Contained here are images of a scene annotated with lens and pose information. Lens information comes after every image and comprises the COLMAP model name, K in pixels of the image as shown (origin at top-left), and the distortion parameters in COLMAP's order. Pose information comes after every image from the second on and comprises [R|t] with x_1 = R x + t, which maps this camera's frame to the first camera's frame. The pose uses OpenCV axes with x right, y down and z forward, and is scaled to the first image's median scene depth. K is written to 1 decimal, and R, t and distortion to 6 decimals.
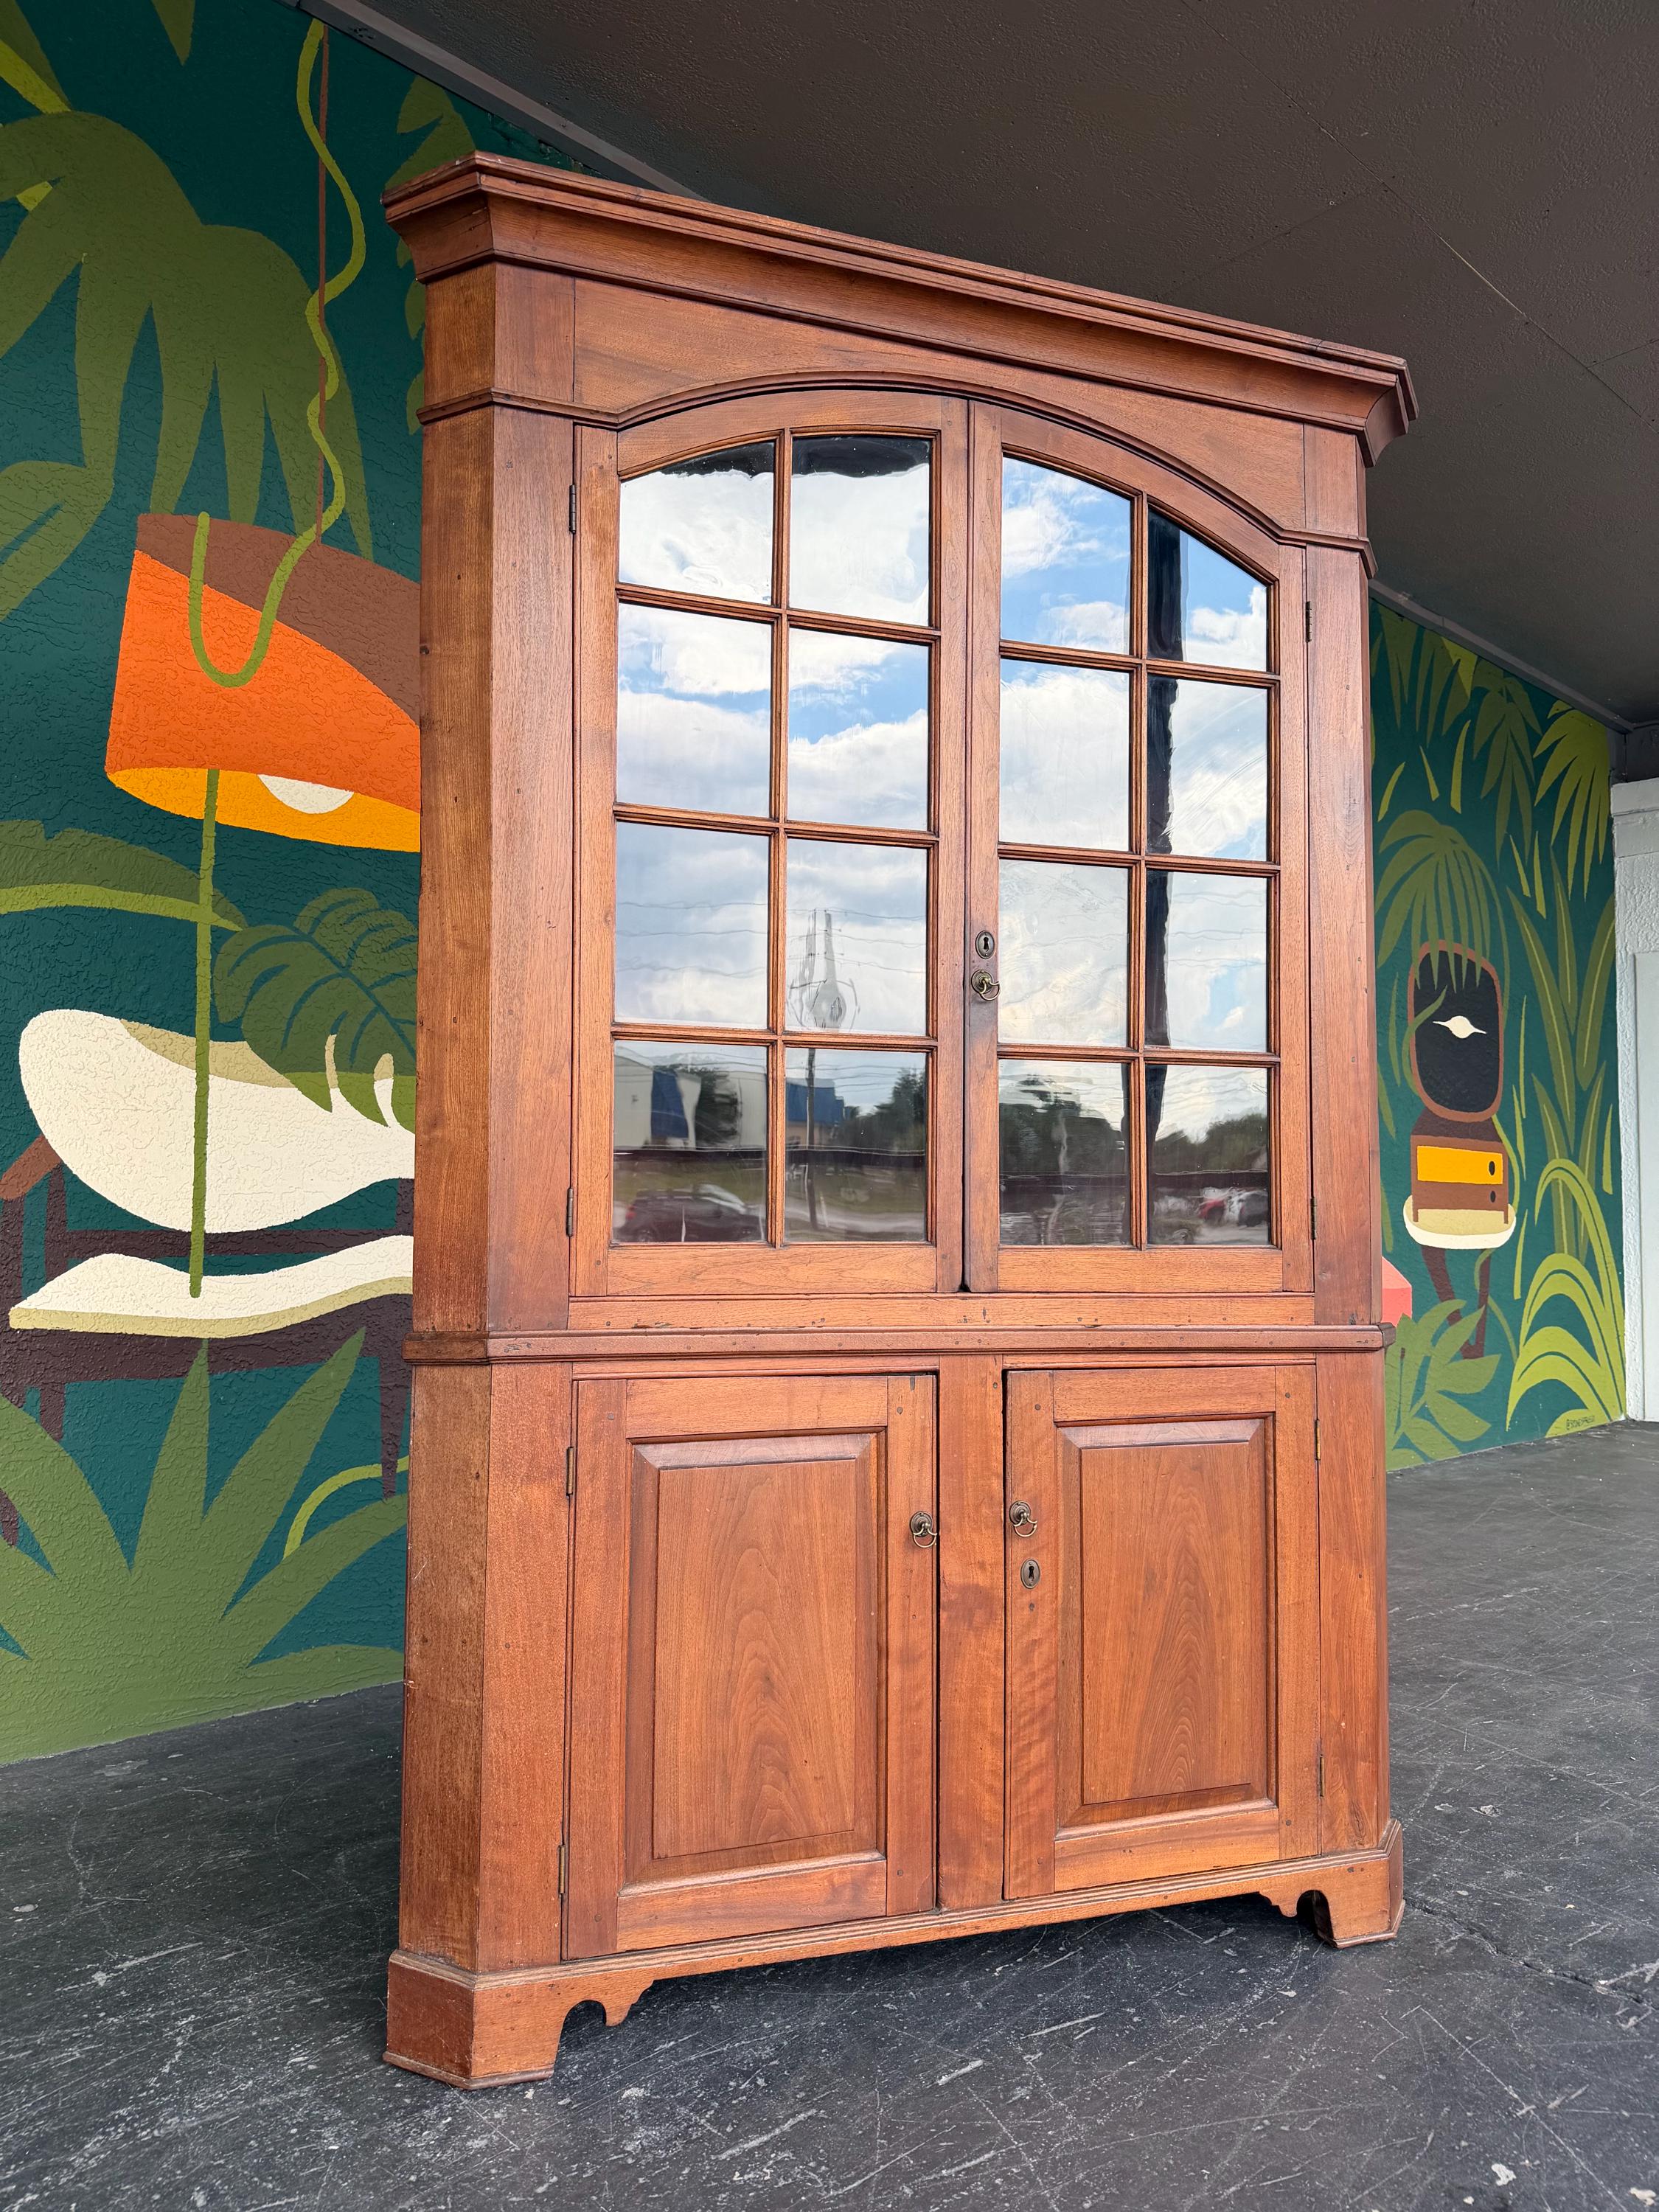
lens RADIAL K [[1581.2, 0, 820.1], [0, 1581.2, 1106.0], [0, 0, 1]] dist [0.006782, -0.014124]
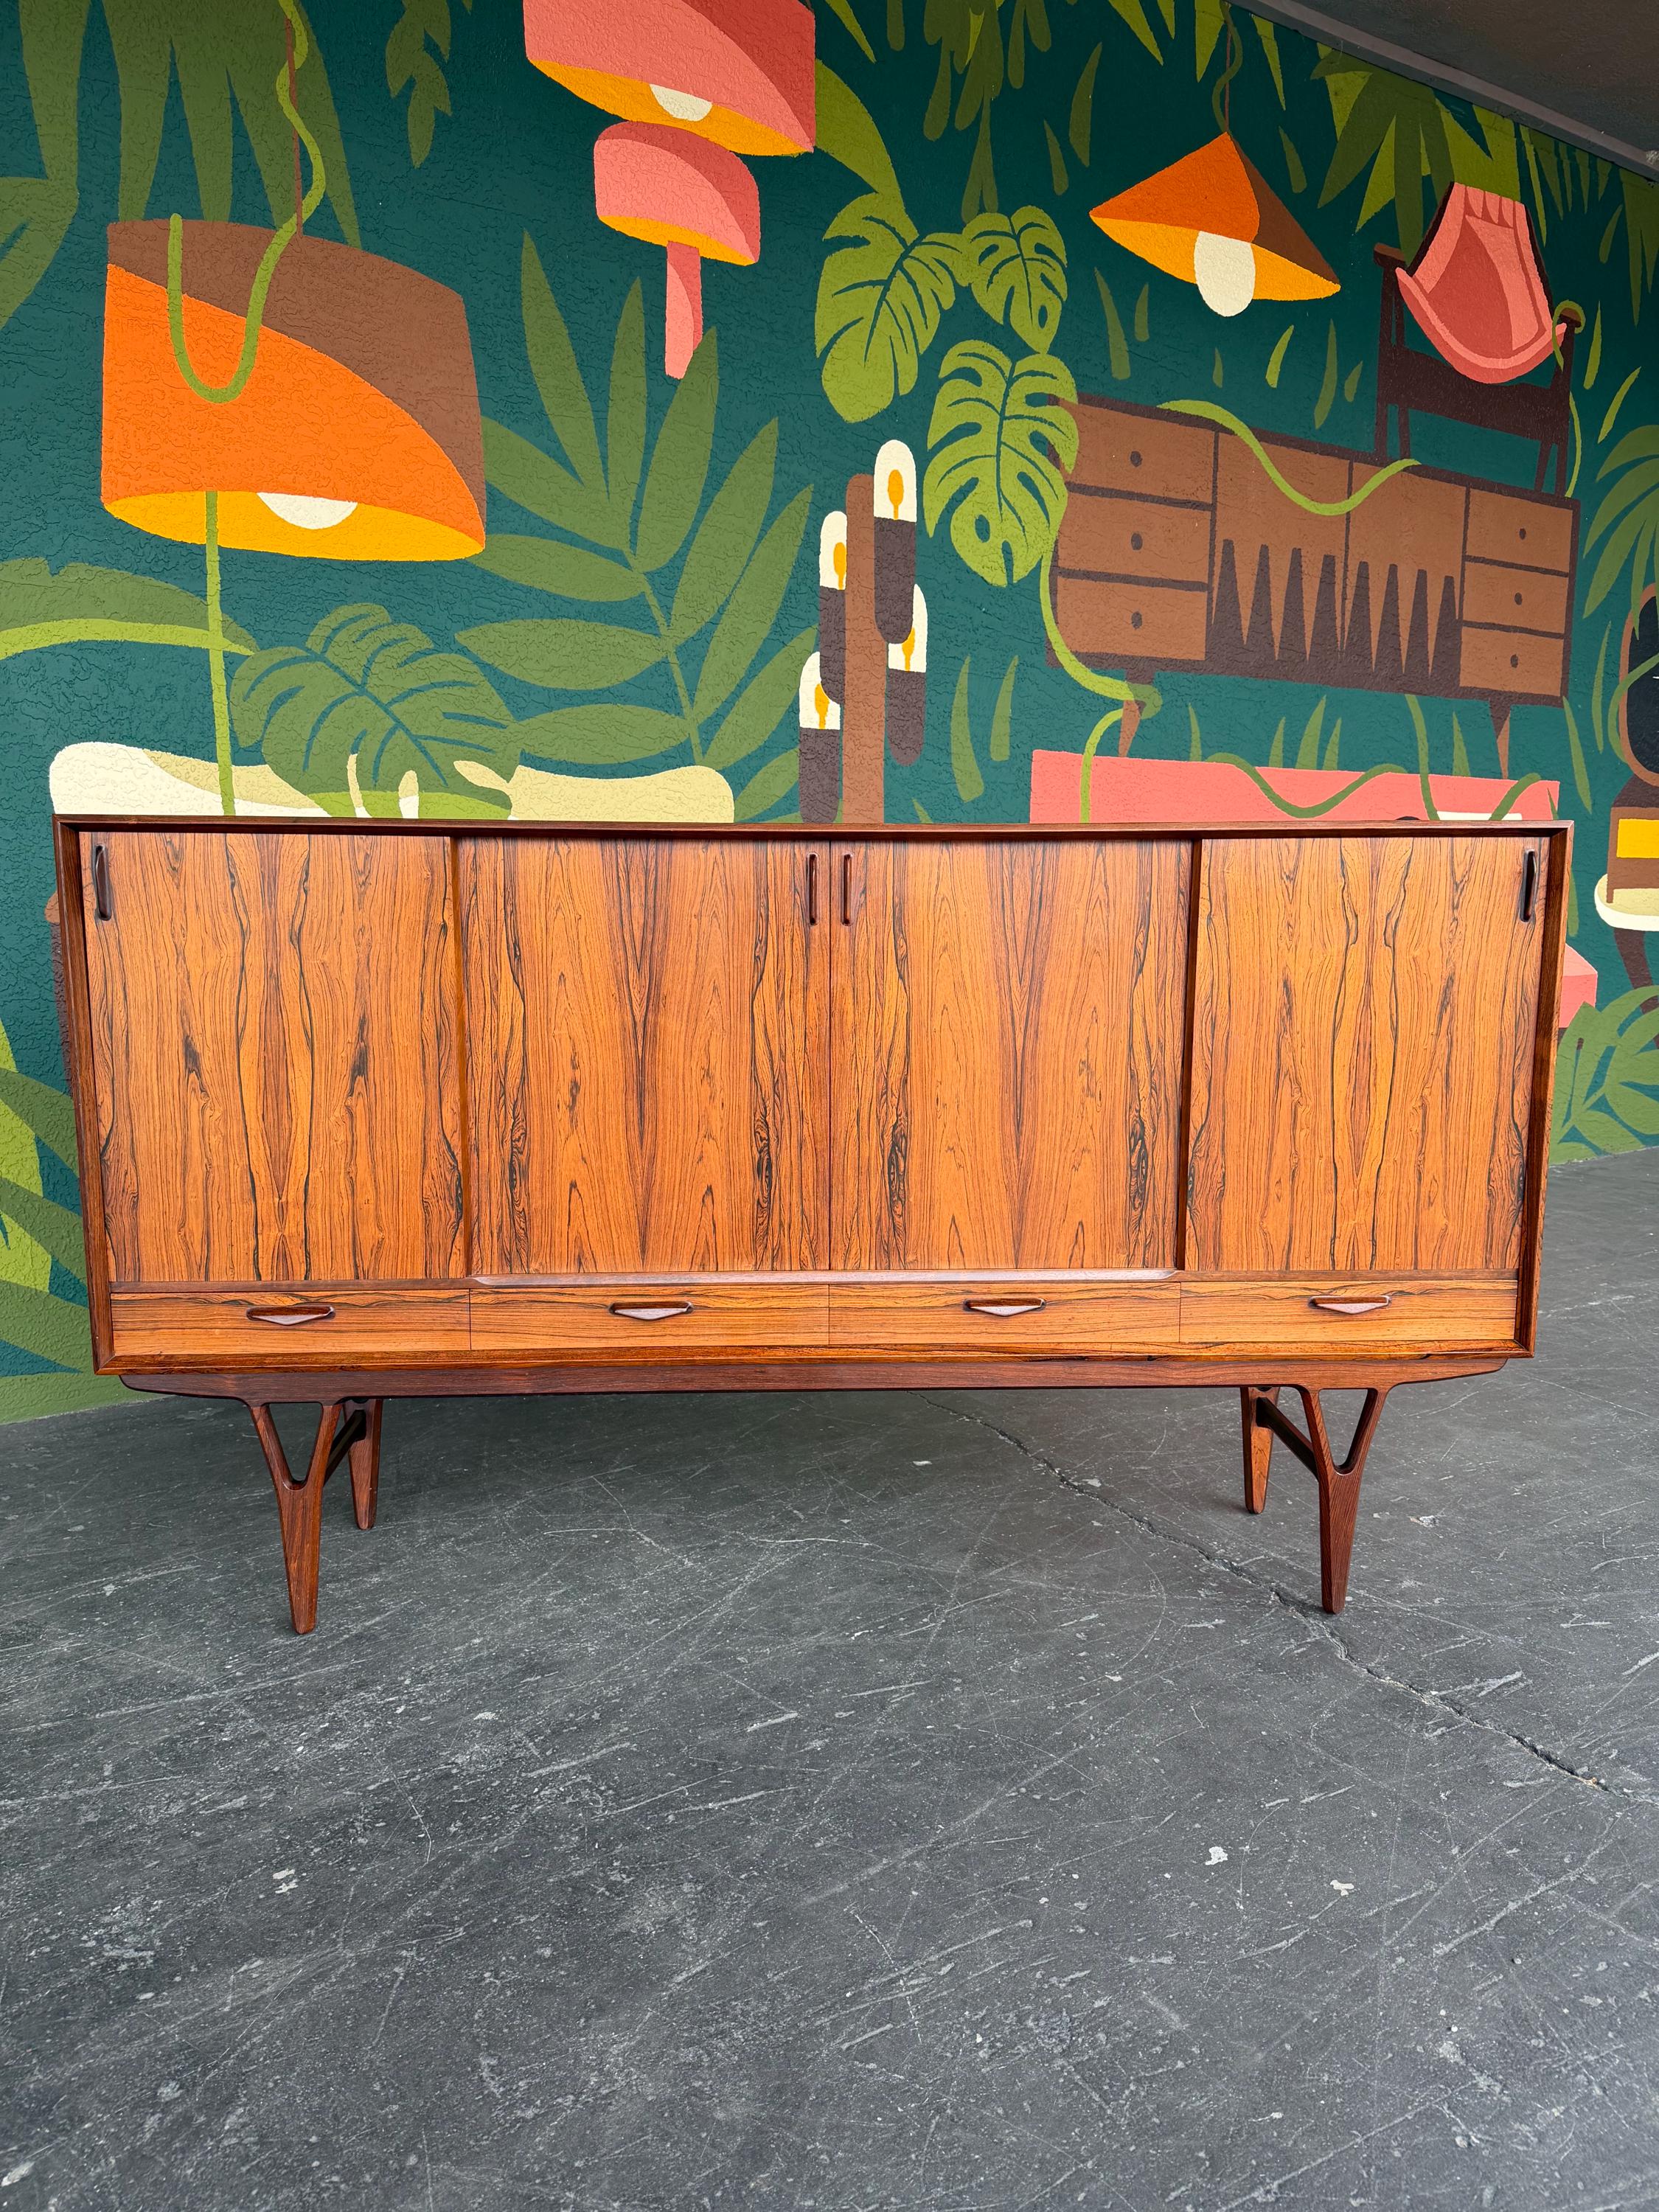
lens RADIAL K [[1581.2, 0, 819.9], [0, 1581.2, 1112.7], [0, 0, 1]] dist [0.006782, -0.014124]
pose [[0.983479, 0.014523, -0.180439, 0.192049], [0.024512, 0.976912, 0.212232, -0.029834], [0.179356, -0.213148, 0.960416, 0.011991]]
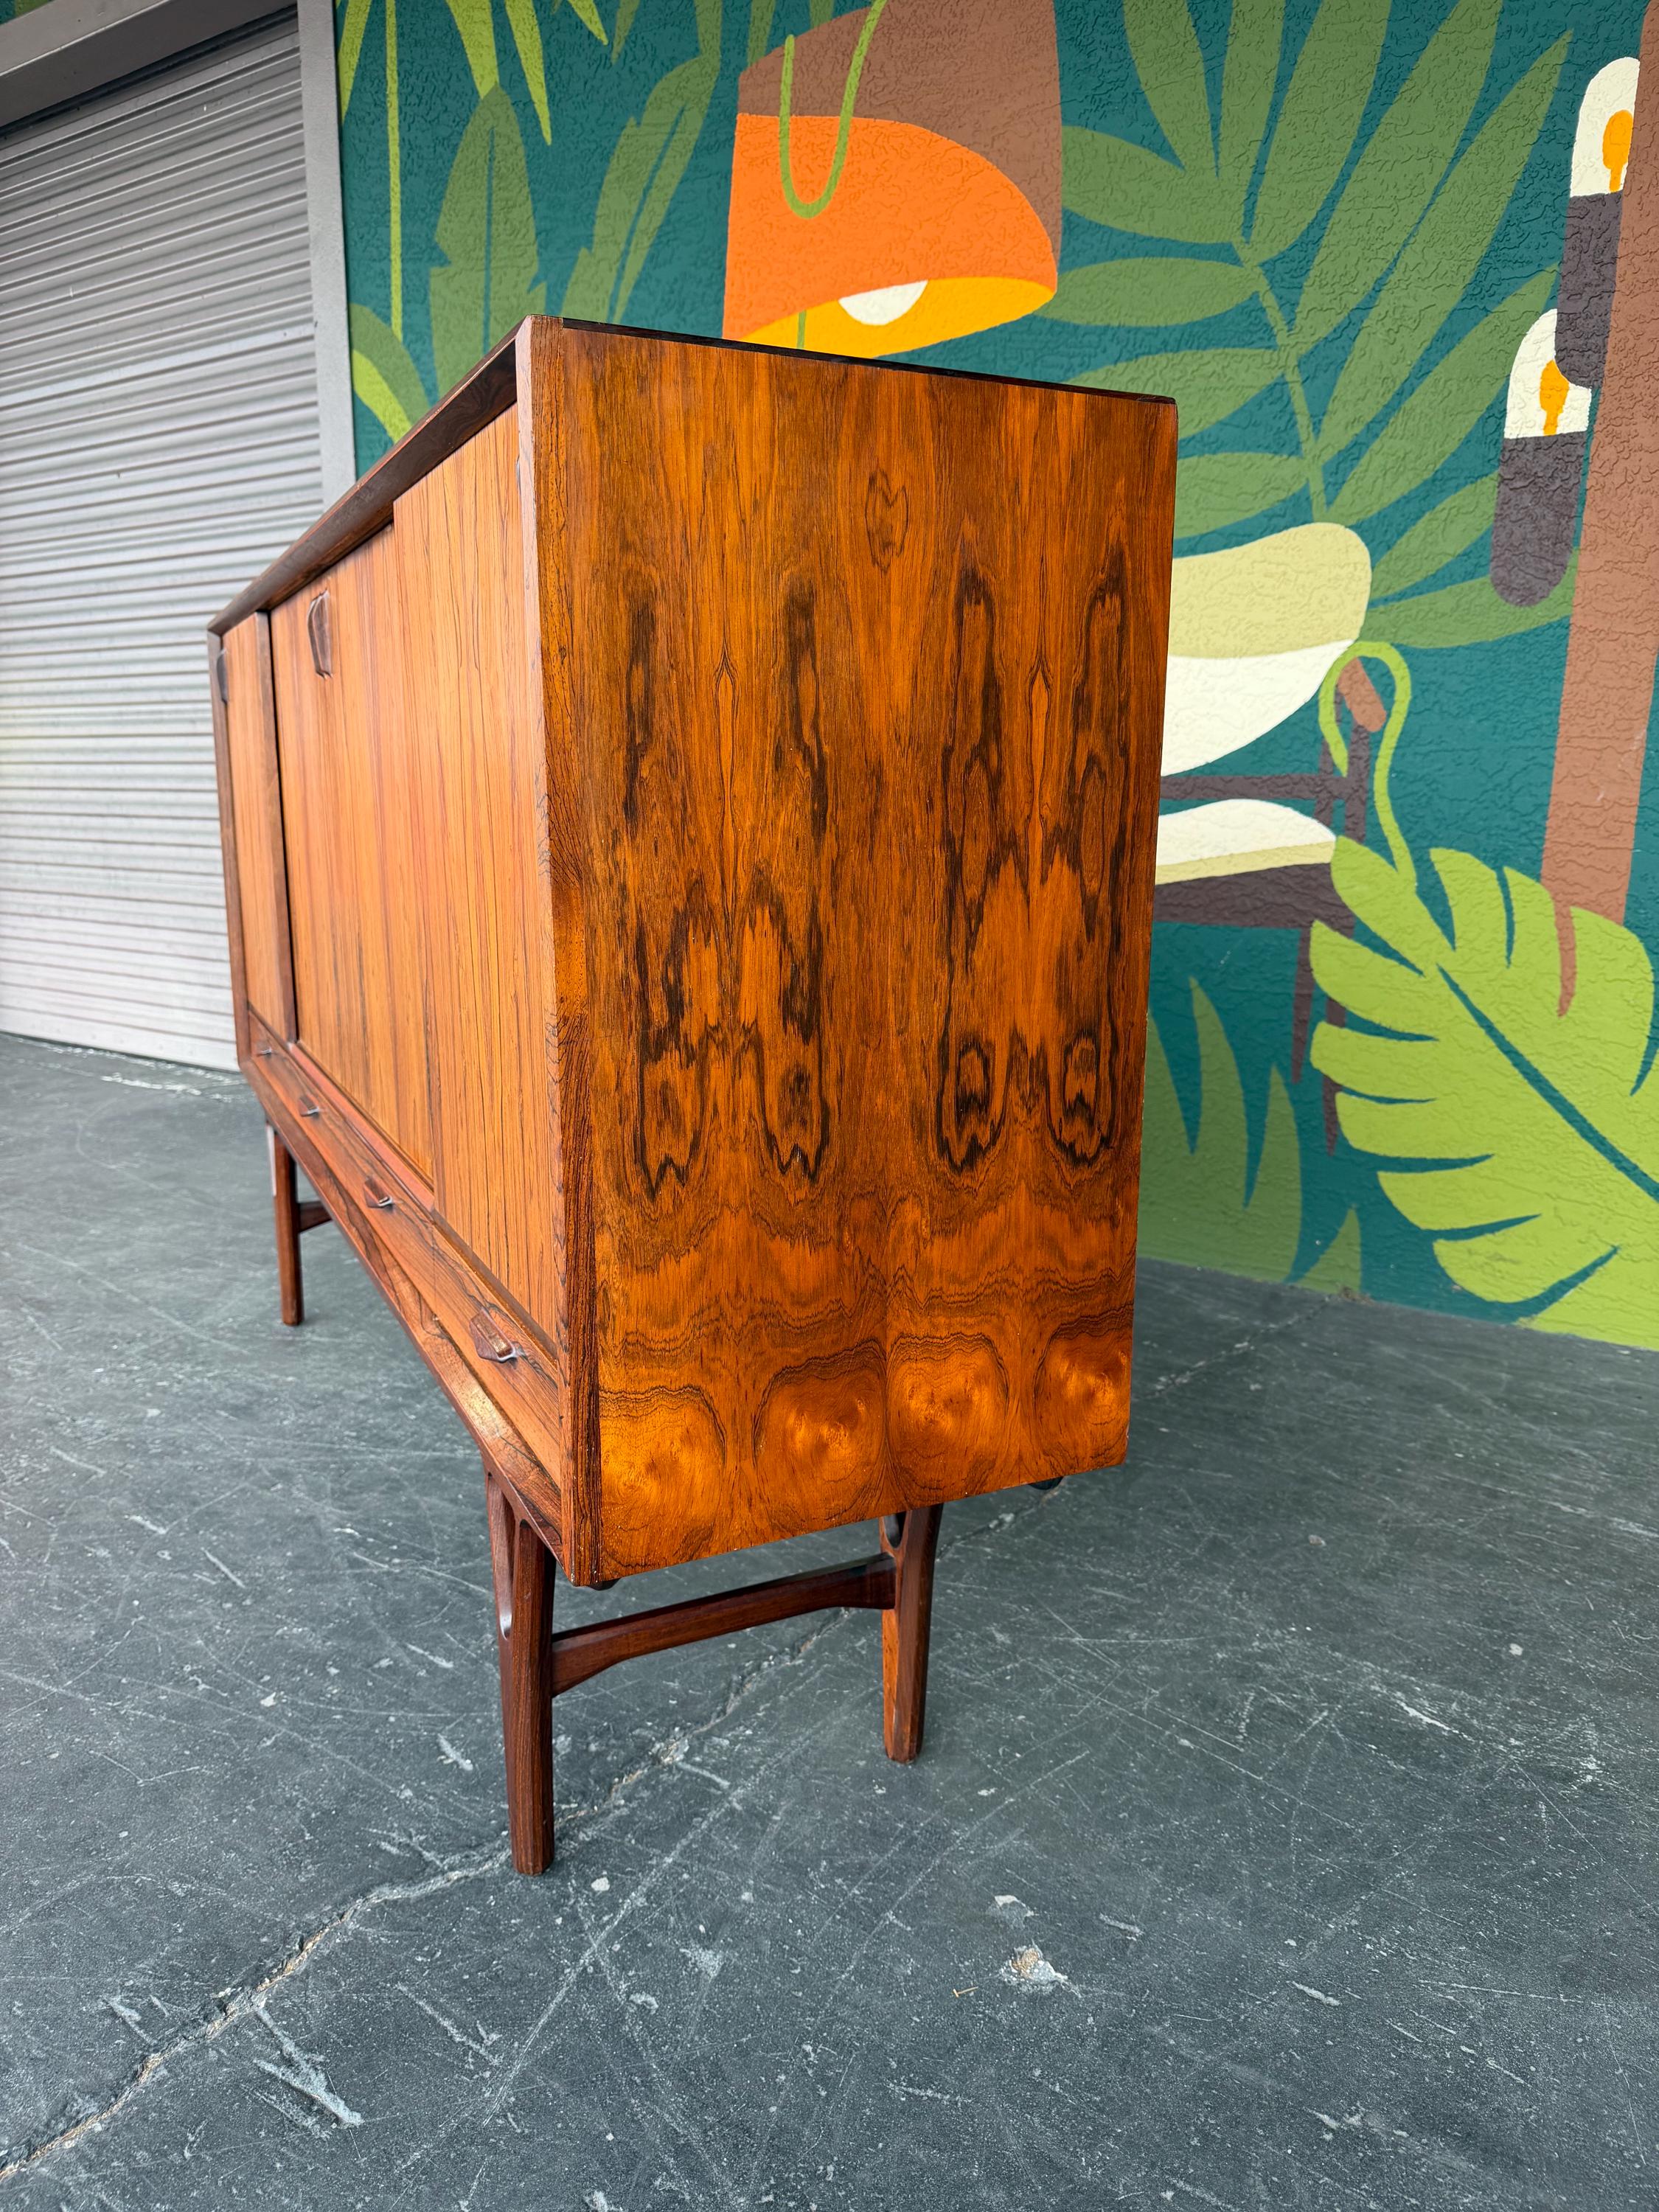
lens RADIAL K [[1581.2, 0, 838.5], [0, 1581.2, 1101.6], [0, 0, 1]] dist [0.006782, -0.014124]
pose [[0.226539, 0.186163, -0.956046, 0.710950], [0.063187, 0.976688, 0.205155, 0.080664], [0.971950, -0.106885, 0.209495, 0.763587]]
